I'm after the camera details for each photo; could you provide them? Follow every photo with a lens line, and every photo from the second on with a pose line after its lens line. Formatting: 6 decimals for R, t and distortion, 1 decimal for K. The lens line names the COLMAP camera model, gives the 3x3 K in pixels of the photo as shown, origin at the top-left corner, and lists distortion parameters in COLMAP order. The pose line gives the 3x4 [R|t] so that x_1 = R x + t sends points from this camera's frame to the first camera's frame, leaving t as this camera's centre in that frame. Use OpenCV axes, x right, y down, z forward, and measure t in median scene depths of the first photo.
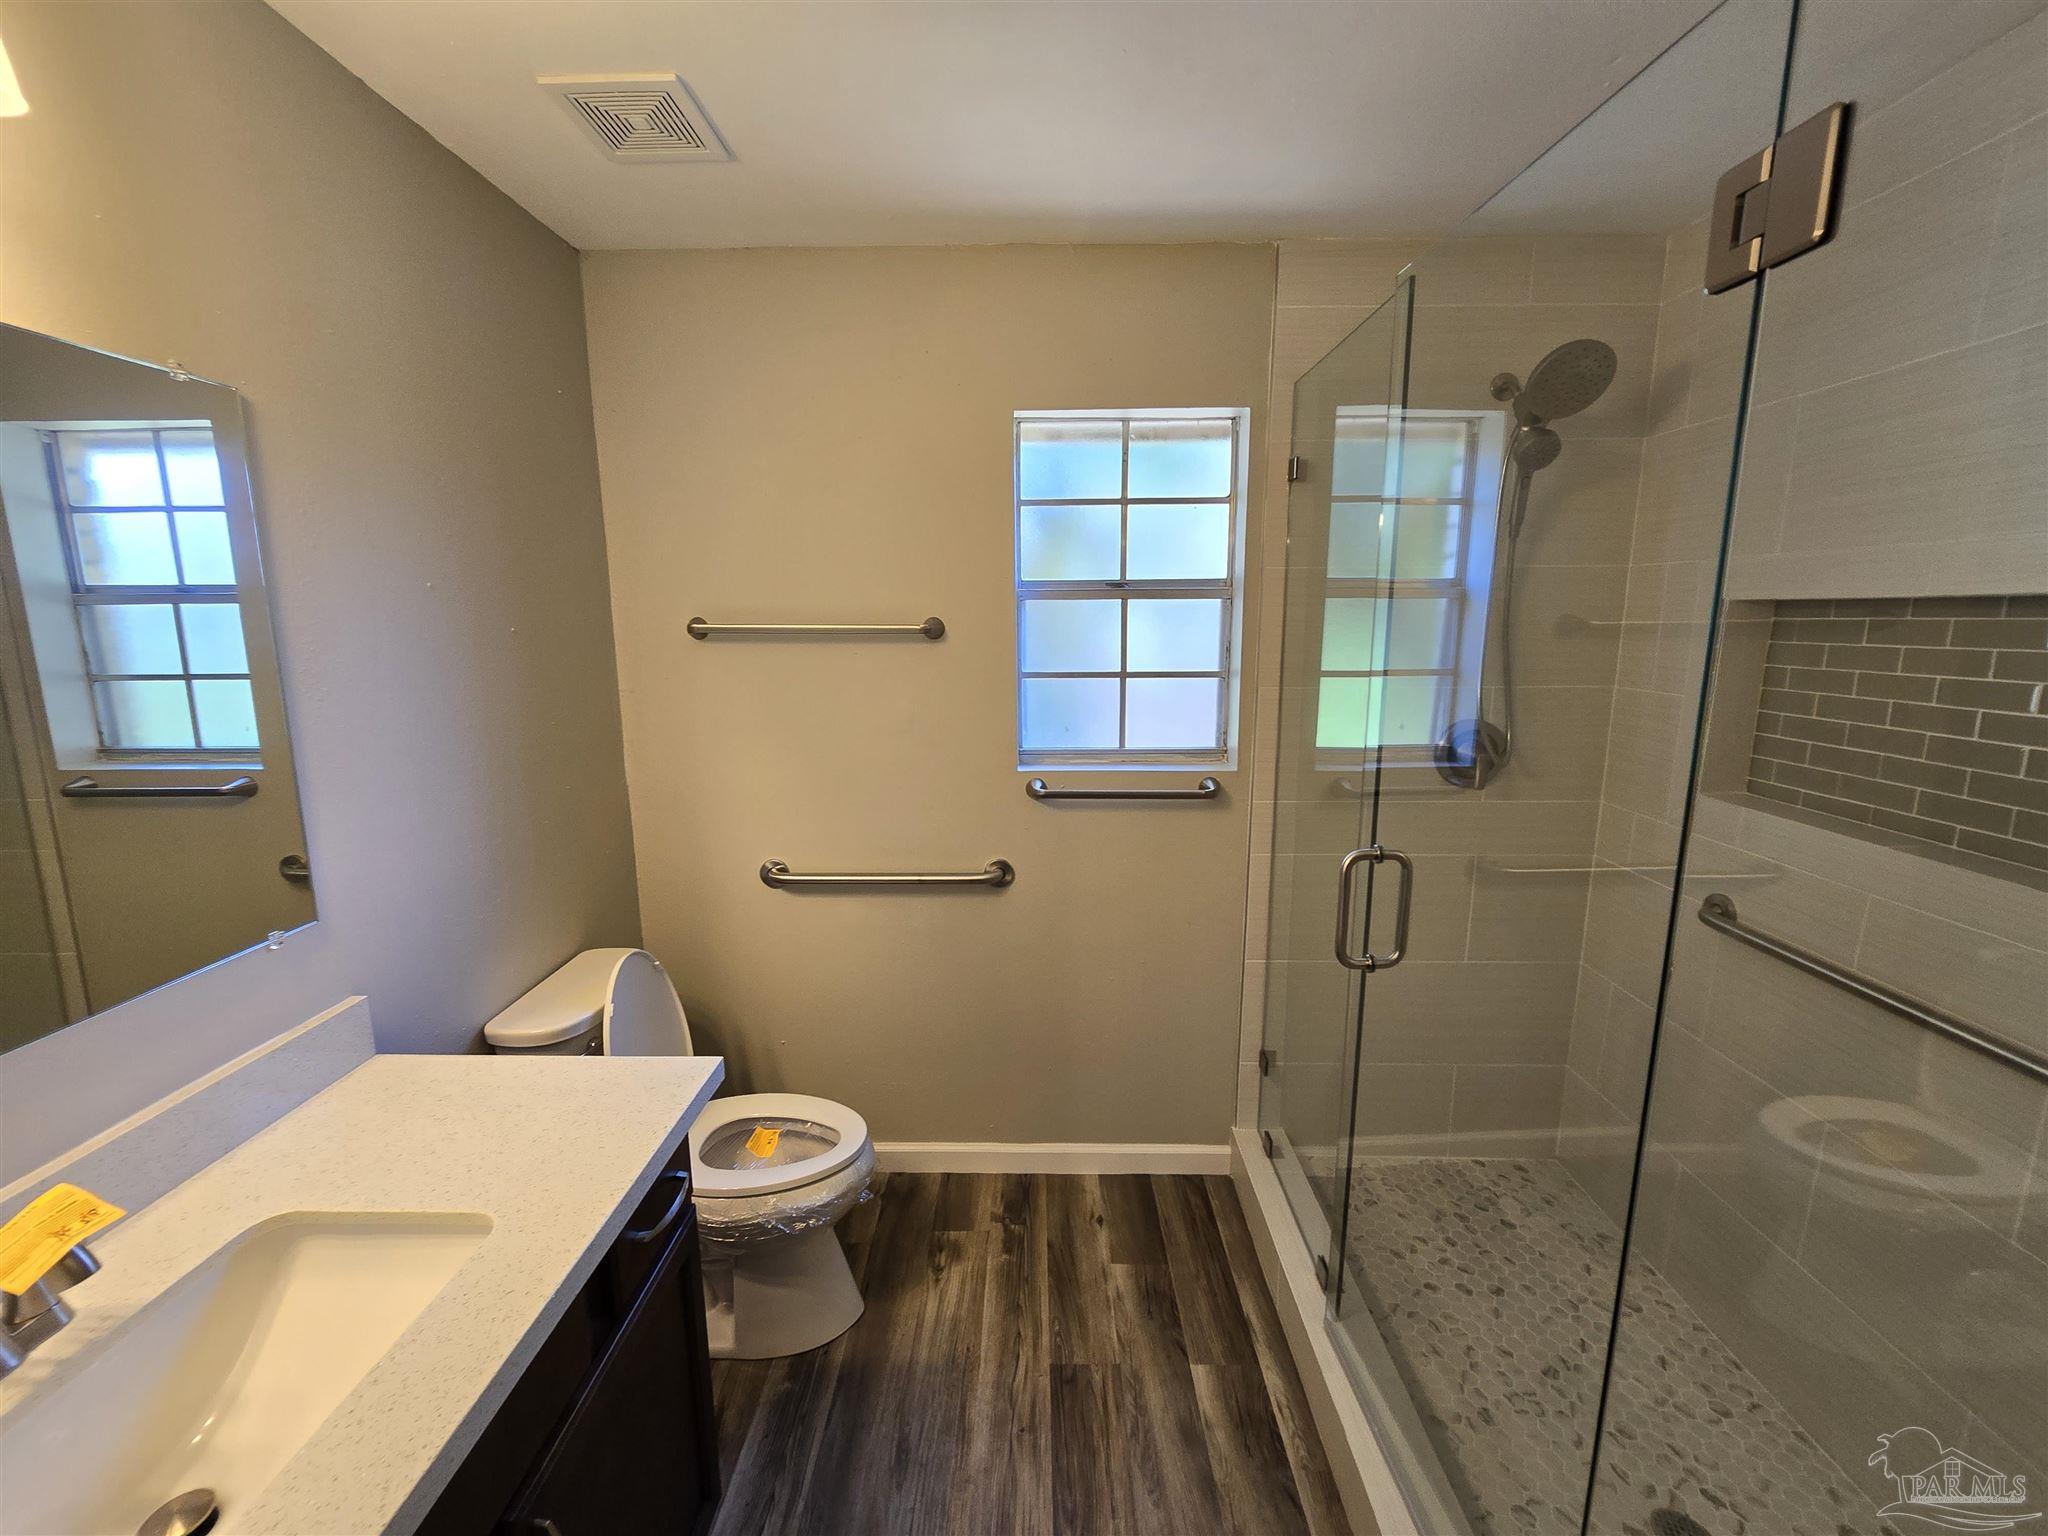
lens RADIAL K [[845.5, 0, 1025.3], [0, 845.5, 760.3], [0, 0, 1]] dist [-0.003425, 0.000705]
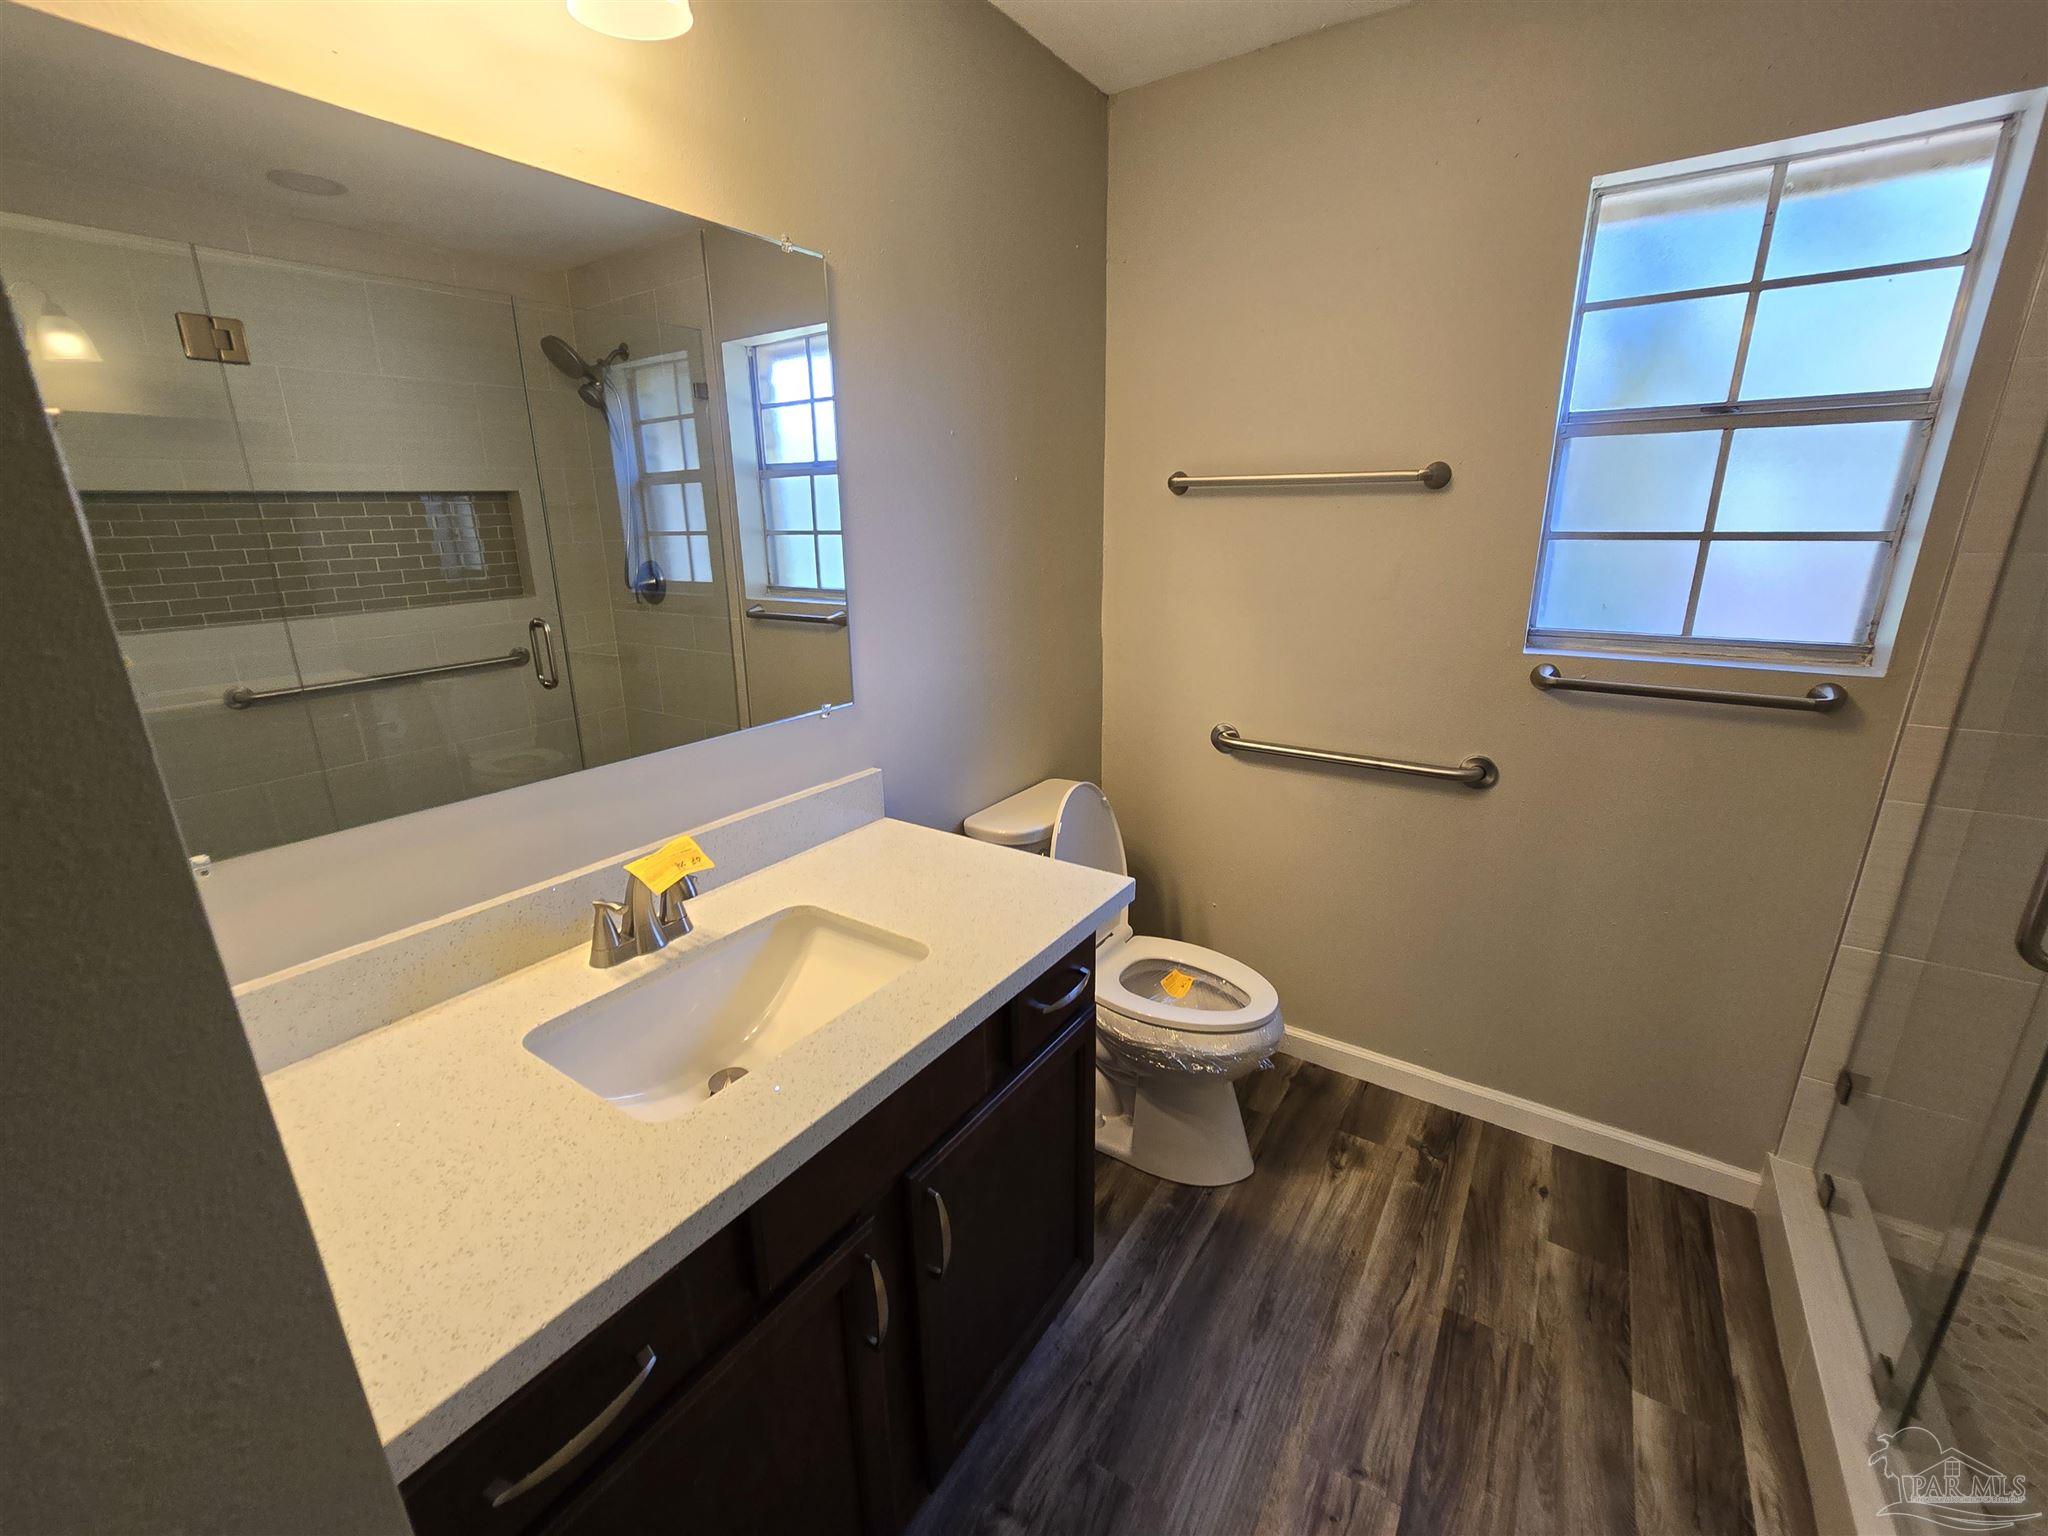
lens RADIAL K [[845.5, 0, 1028.8], [0, 845.5, 766.5], [0, 0, 1]] dist [-0.003425, 0.000705]
pose [[0.839302, 0.148109, -0.523102, 0.036135], [-0.087369, 0.986415, 0.139109, 0.052566], [0.536599, -0.071052, 0.840841, 0.042171]]
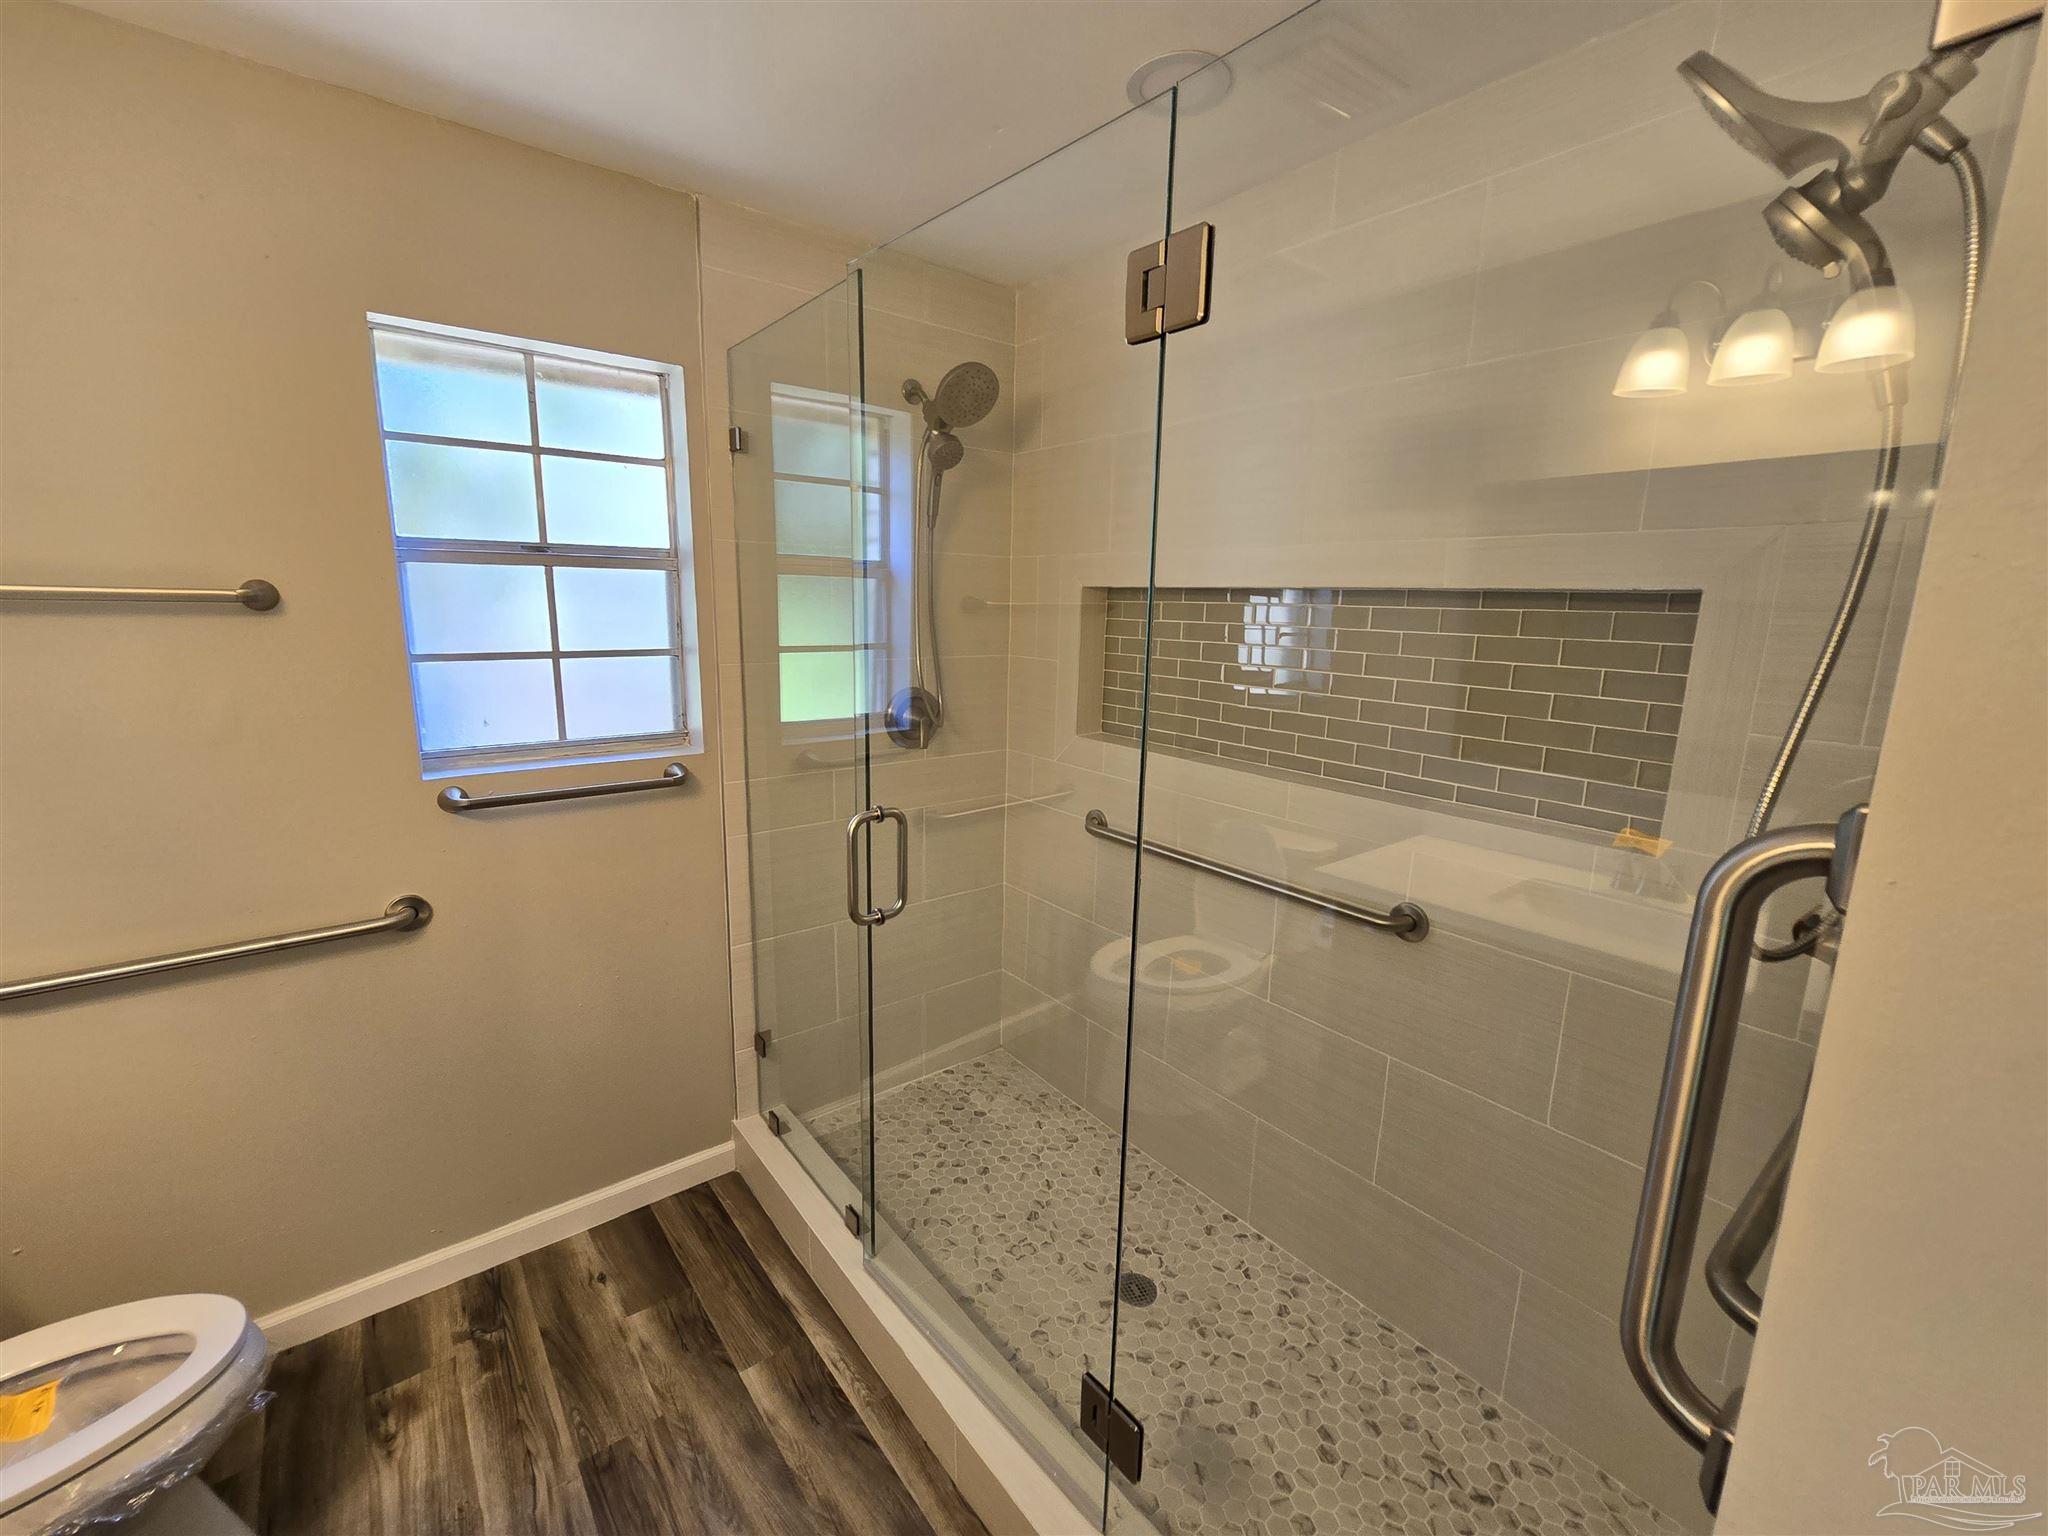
lens RADIAL K [[845.5, 0, 1021.8], [0, 845.5, 759.9], [0, 0, 1]] dist [-0.003425, 0.000705]
pose [[0.771306, -0.099261, 0.628676, -0.075842], [0.086327, 0.994951, 0.051179, 0.002461], [-0.630582, 0.014797, 0.775981, 0.038654]]
